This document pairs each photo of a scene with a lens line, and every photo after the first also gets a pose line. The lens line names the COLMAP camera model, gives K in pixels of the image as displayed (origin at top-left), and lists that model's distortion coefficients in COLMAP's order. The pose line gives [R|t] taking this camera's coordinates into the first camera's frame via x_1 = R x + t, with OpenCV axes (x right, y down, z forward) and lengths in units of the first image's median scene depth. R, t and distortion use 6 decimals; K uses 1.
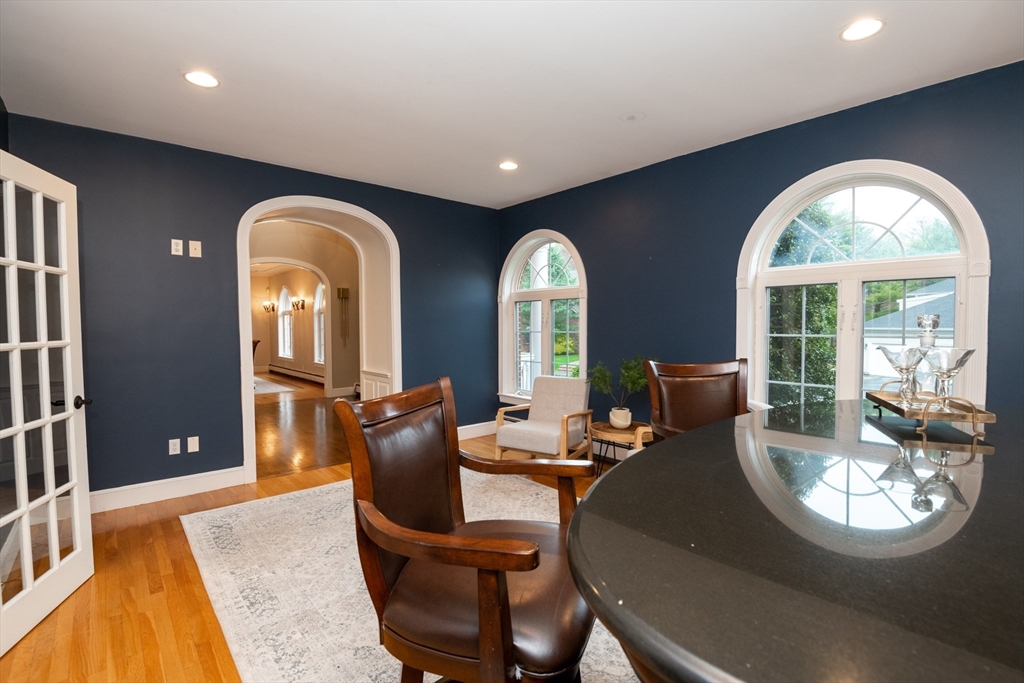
lens RADIAL K [[474.0, 0, 507.1], [0, 474.0, 345.7], [0, 0, 1]] dist [-0.012686, -0.000685]
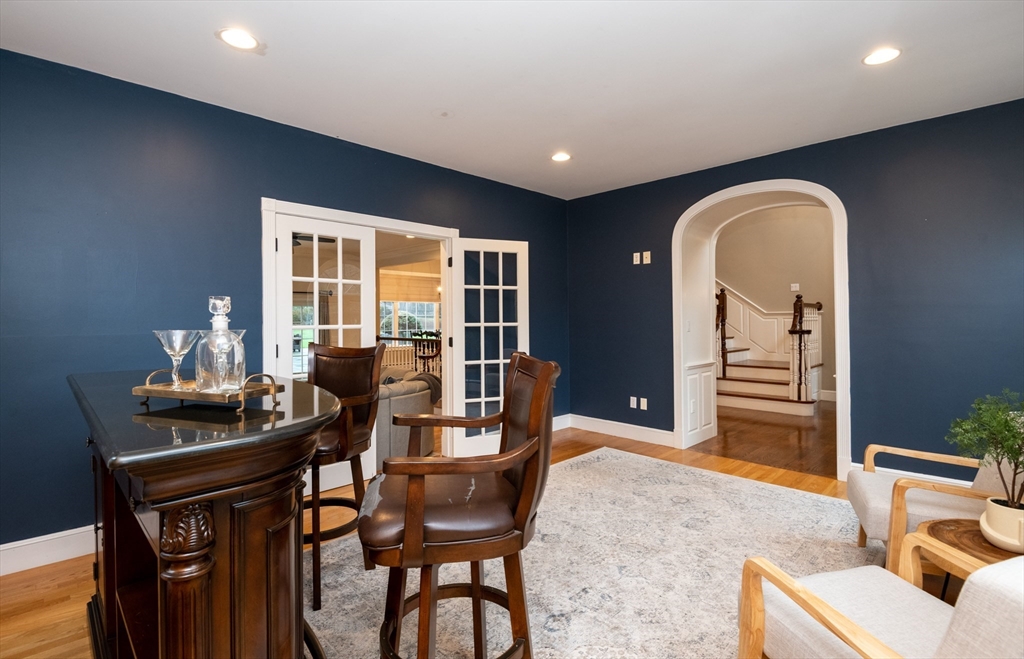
lens RADIAL K [[481.6, 0, 510.6], [0, 481.6, 320.0], [0, 0, 1]] dist [-0.006008, -0.002638]
pose [[0.045786, 0.004797, -0.998940, 0.702328], [-0.039250, 0.999225, 0.002999, -0.017917], [0.998180, 0.039071, 0.045938, 0.574106]]
